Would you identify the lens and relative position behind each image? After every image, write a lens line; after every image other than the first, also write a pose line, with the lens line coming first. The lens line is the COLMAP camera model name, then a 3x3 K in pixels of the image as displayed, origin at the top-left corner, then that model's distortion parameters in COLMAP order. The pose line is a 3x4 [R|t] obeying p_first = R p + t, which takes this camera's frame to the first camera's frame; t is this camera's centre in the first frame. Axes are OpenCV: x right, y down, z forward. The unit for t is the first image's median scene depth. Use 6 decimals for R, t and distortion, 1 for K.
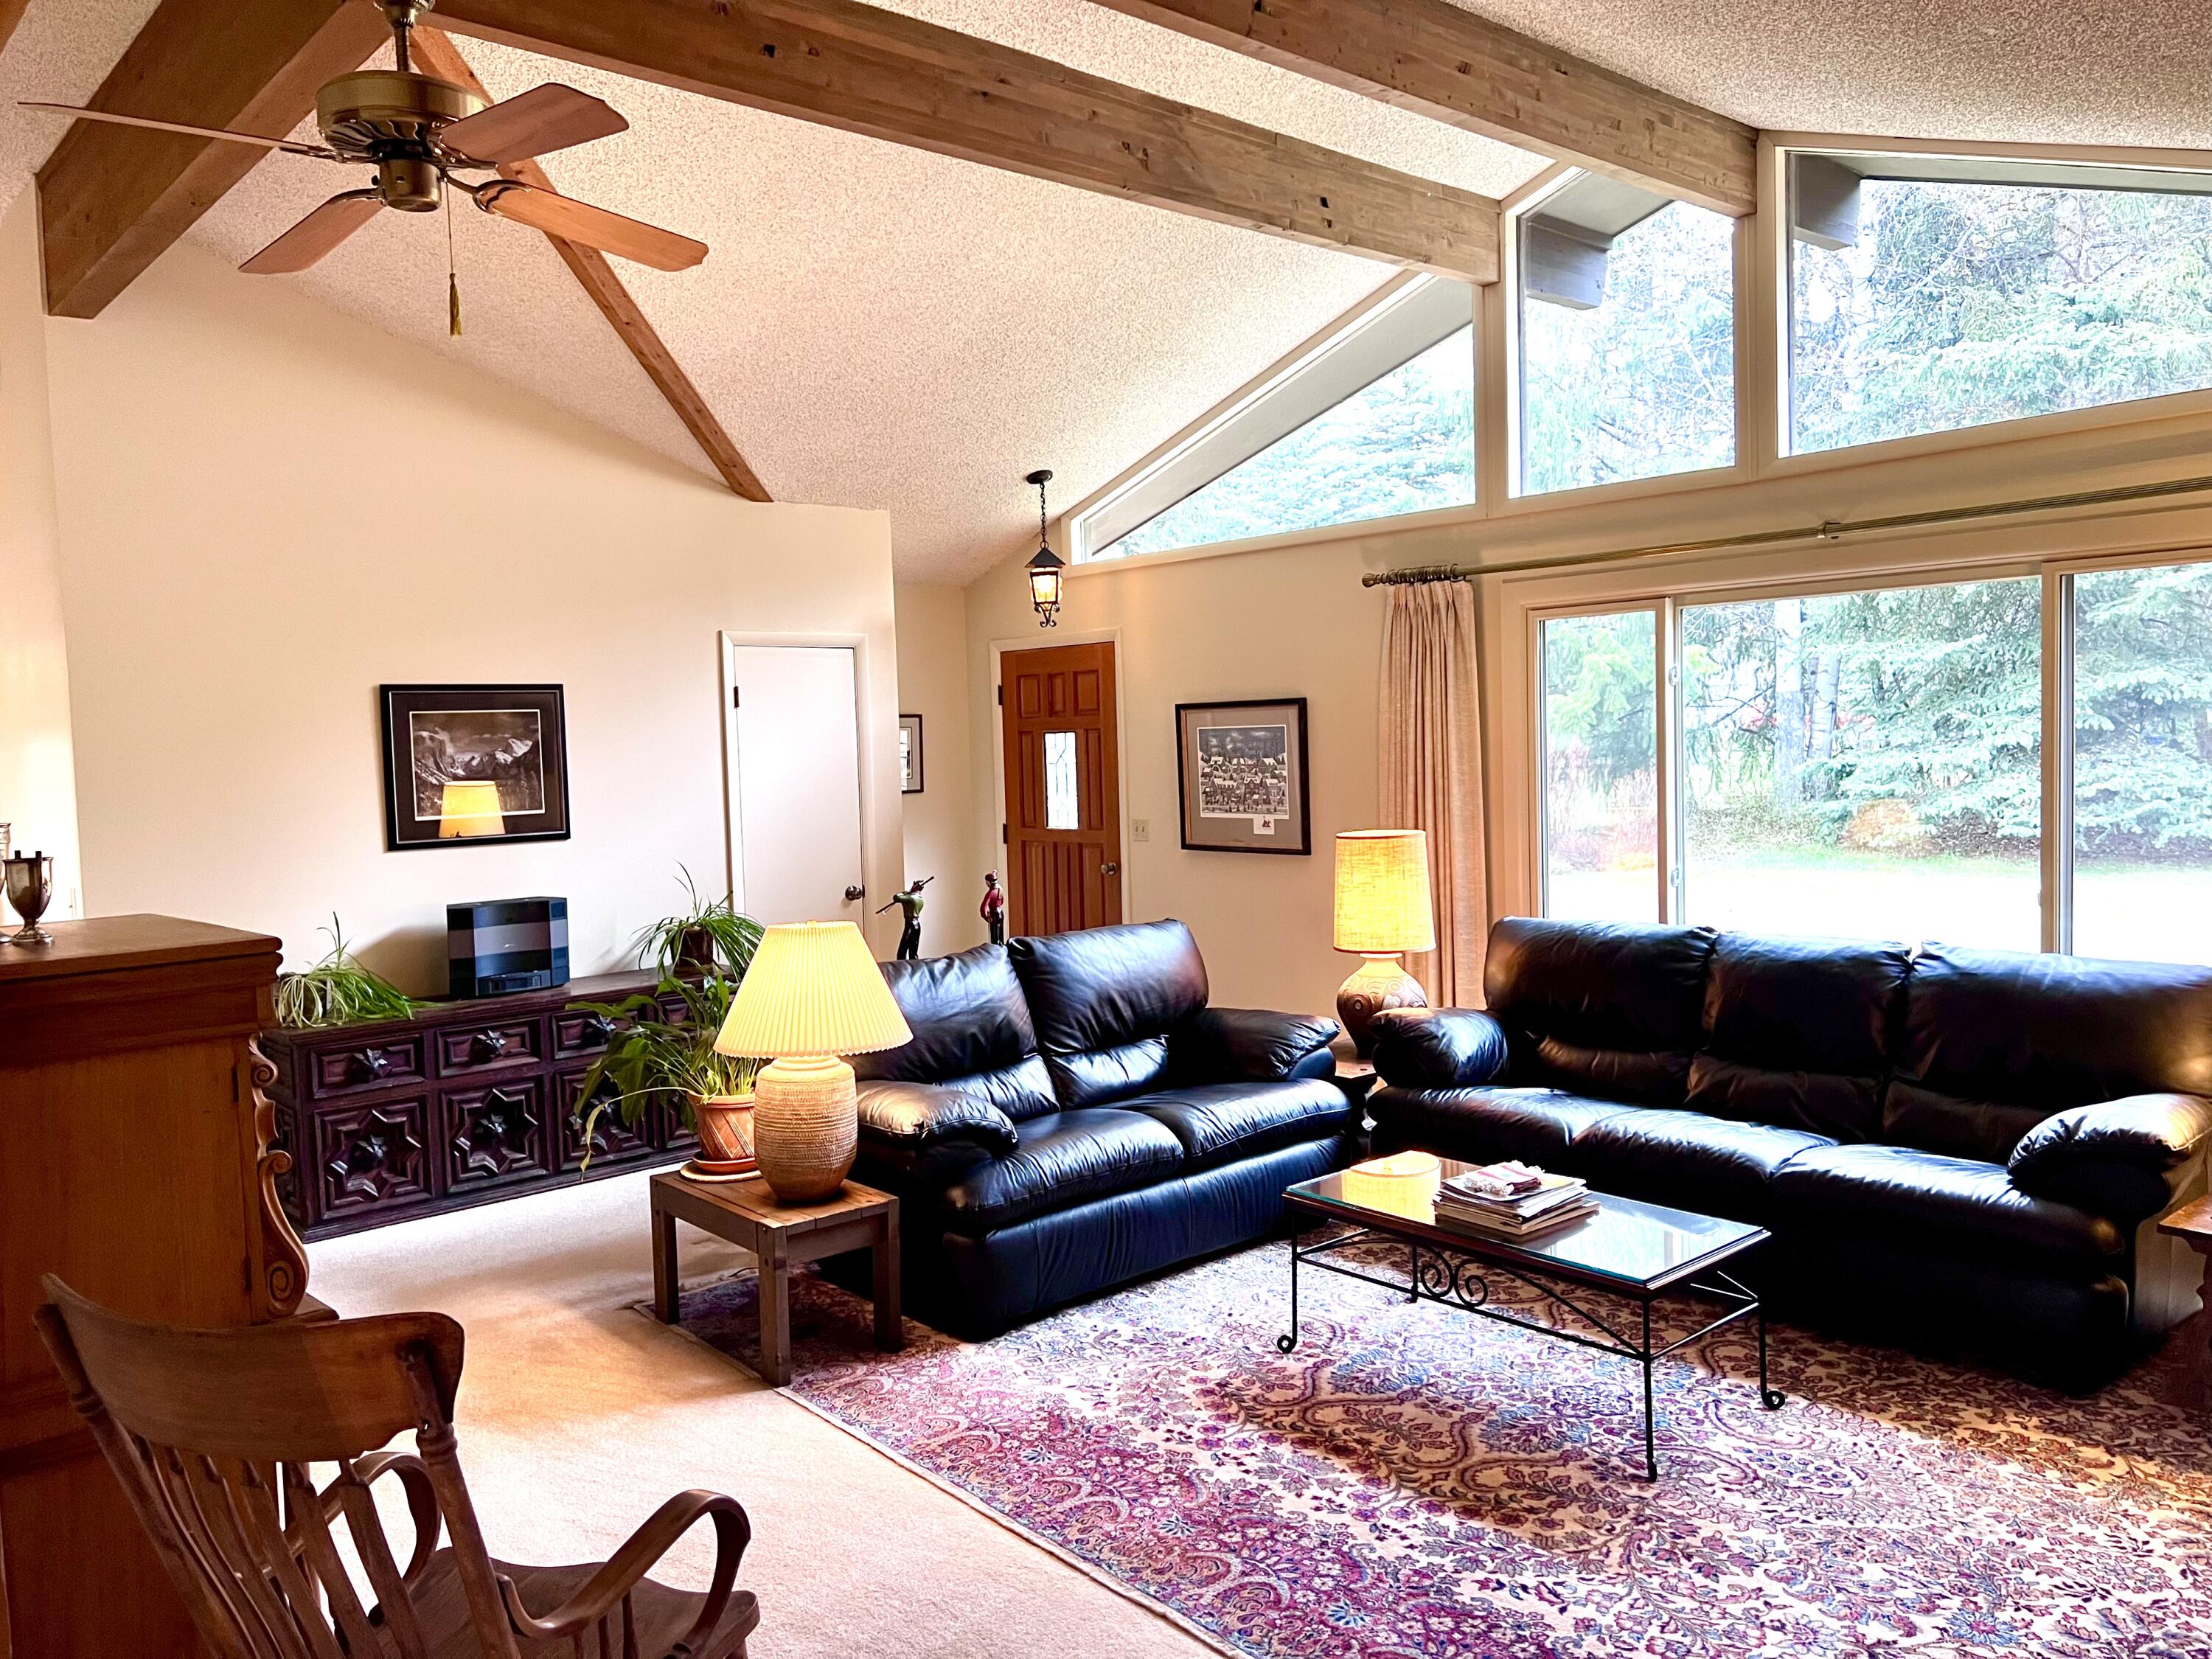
lens RADIAL K [[1657.2, 0, 1110.8], [0, 1657.2, 850.0], [0, 0, 1]] dist [0.056937, -0.053697]
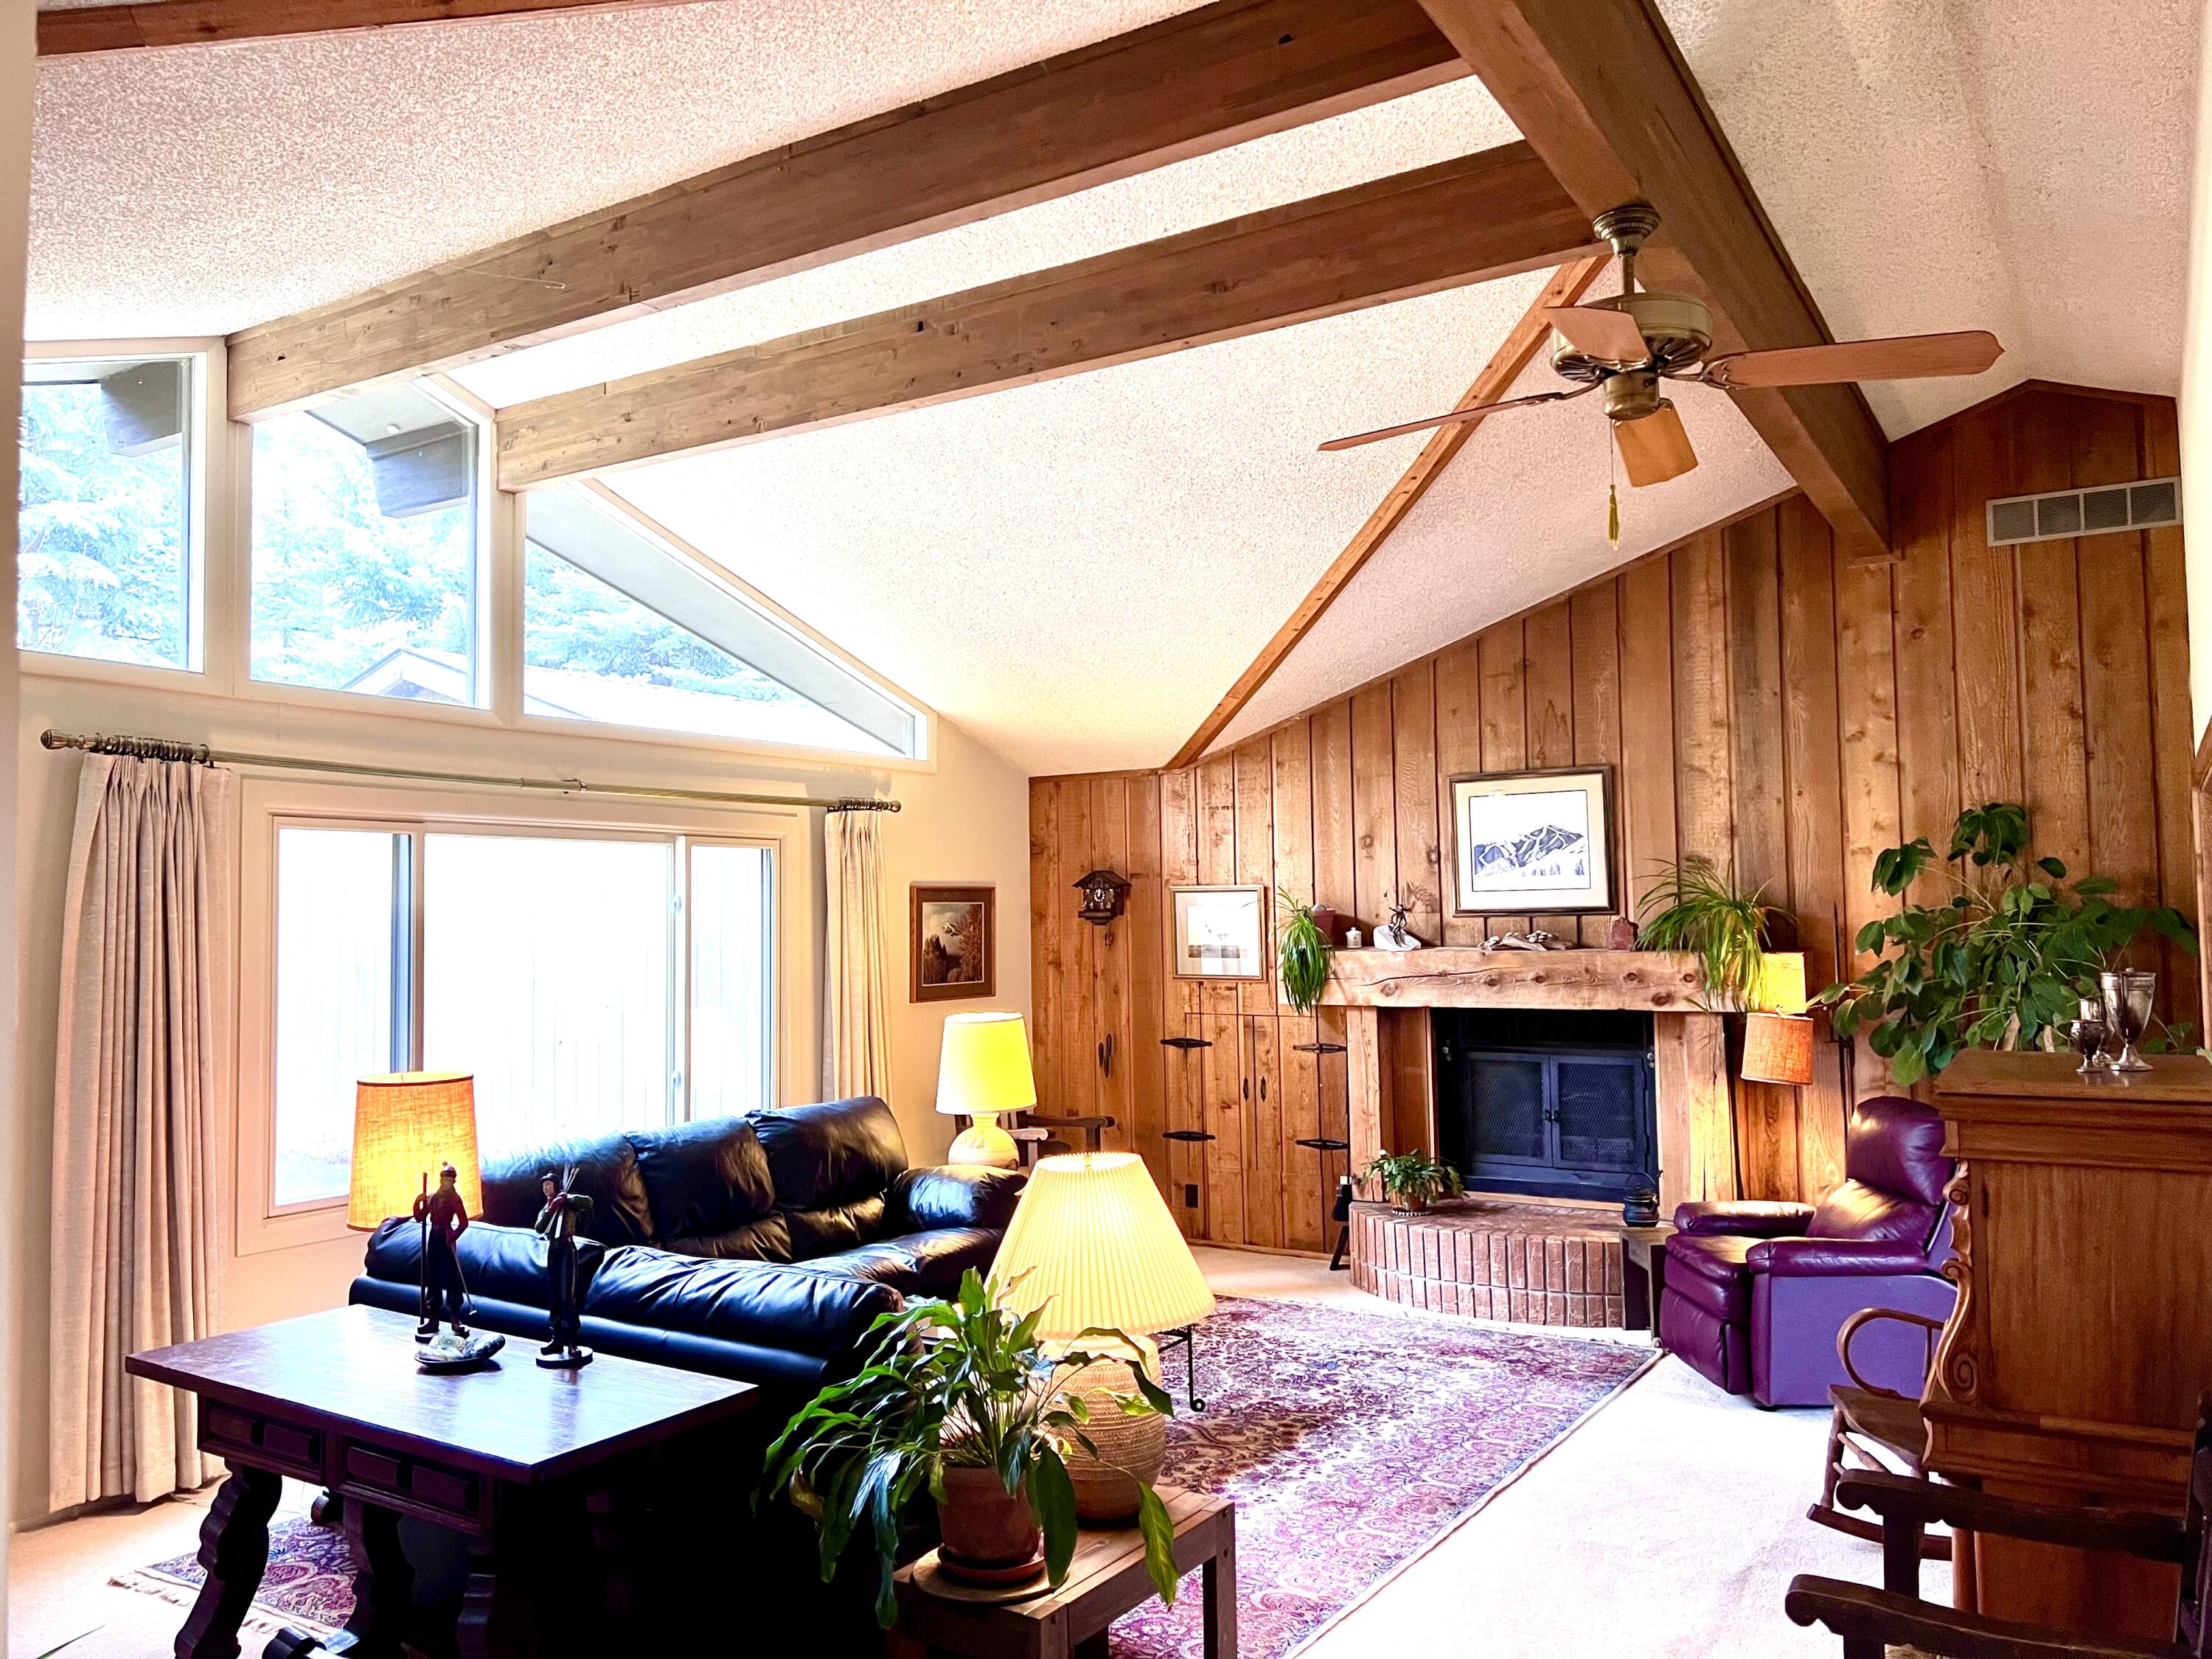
lens RADIAL K [[1657.2, 0, 1104.5], [0, 1657.2, 830.3], [0, 0, 1]] dist [0.056937, -0.053697]
pose [[-0.275364, 0.099116, 0.956217, -1.169475], [0.101290, 0.992126, -0.073669, -0.054923], [-0.955989, 0.076569, -0.283235, 1.454608]]
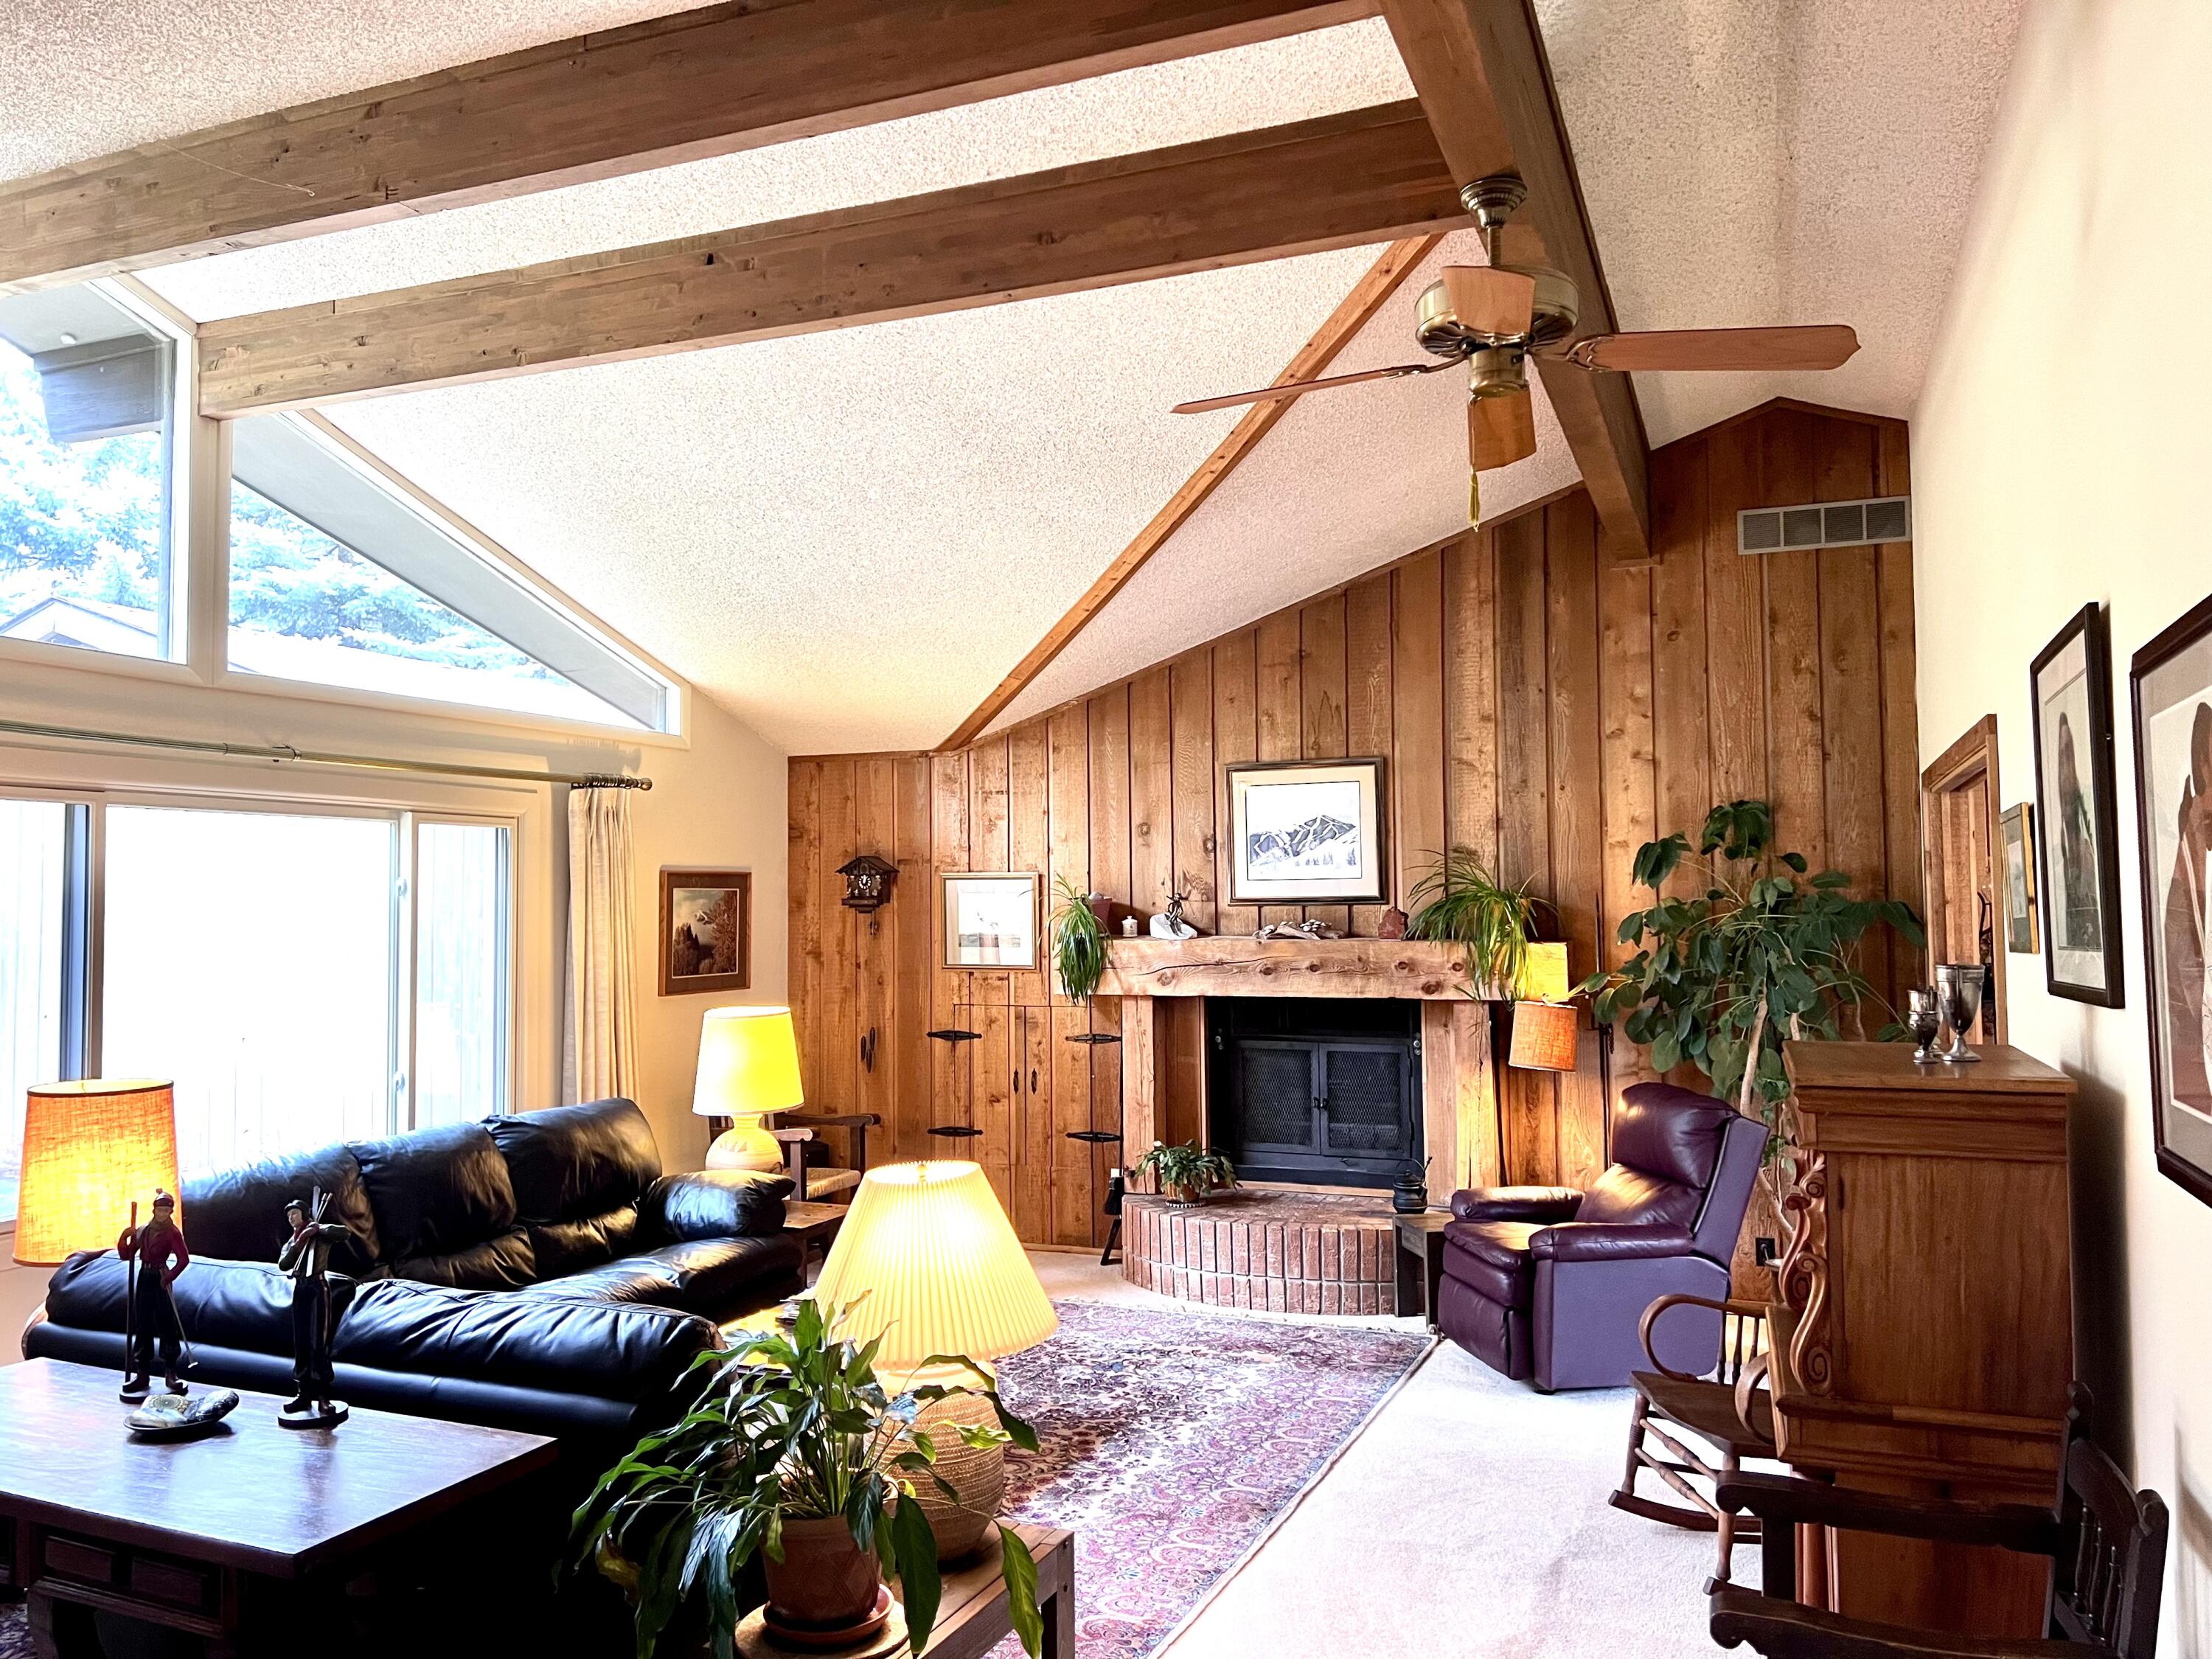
lens RADIAL K [[1657.2, 0, 1109.5], [0, 1657.2, 825.9], [0, 0, 1]] dist [0.056937, -0.053697]
pose [[-0.437763, 0.089472, 0.894627, -1.077338], [0.097635, 0.993882, -0.051624, -0.063676], [-0.893773, 0.064748, -0.443821, 1.497984]]
